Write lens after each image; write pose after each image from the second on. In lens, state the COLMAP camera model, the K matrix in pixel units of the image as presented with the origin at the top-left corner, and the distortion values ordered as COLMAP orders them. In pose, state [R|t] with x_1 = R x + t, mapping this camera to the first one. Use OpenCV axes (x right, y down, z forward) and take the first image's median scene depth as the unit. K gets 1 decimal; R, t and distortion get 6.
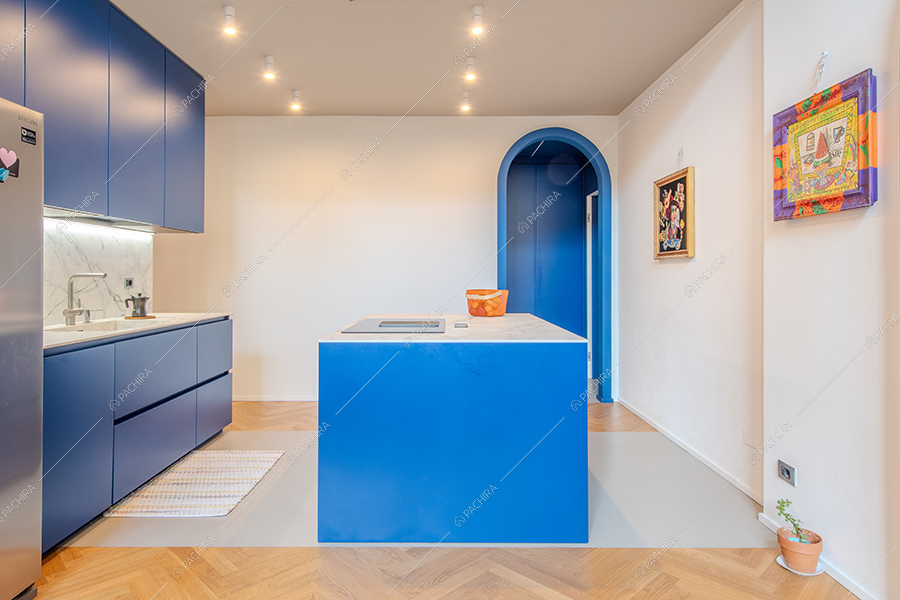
lens RADIAL K [[547.2, 0, 450.0], [0, 547.2, 295.7], [0, 0, 1]] dist [0.000977, -0.001375]
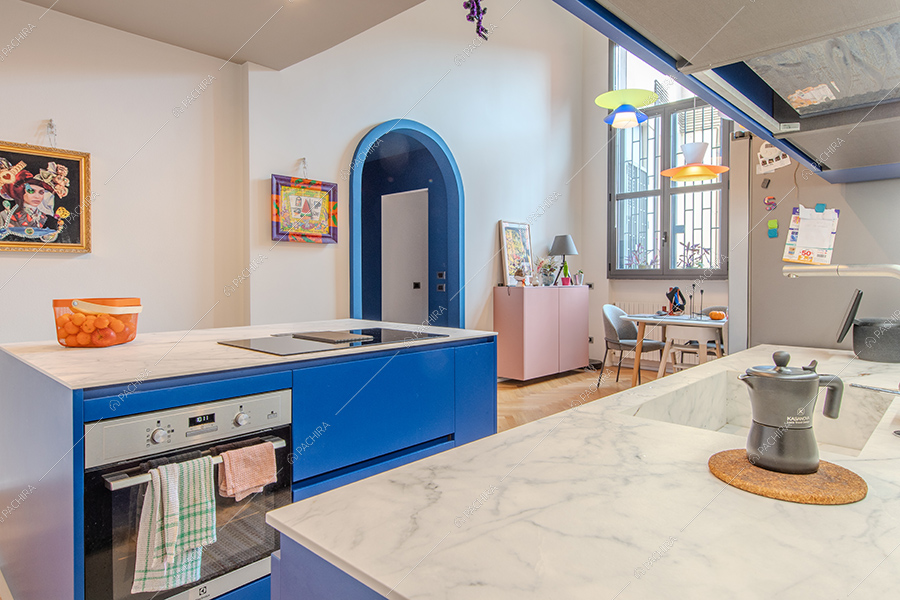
lens RADIAL K [[547.2, 0, 449.7], [0, 547.2, 299.5], [0, 0, 1]] dist [0.000977, -0.001375]
pose [[-0.718427, -0.024723, 0.695162, -1.012166], [0.027846, 0.997545, 0.064254, -0.057957], [-0.695044, 0.065520, -0.715975, 2.022928]]
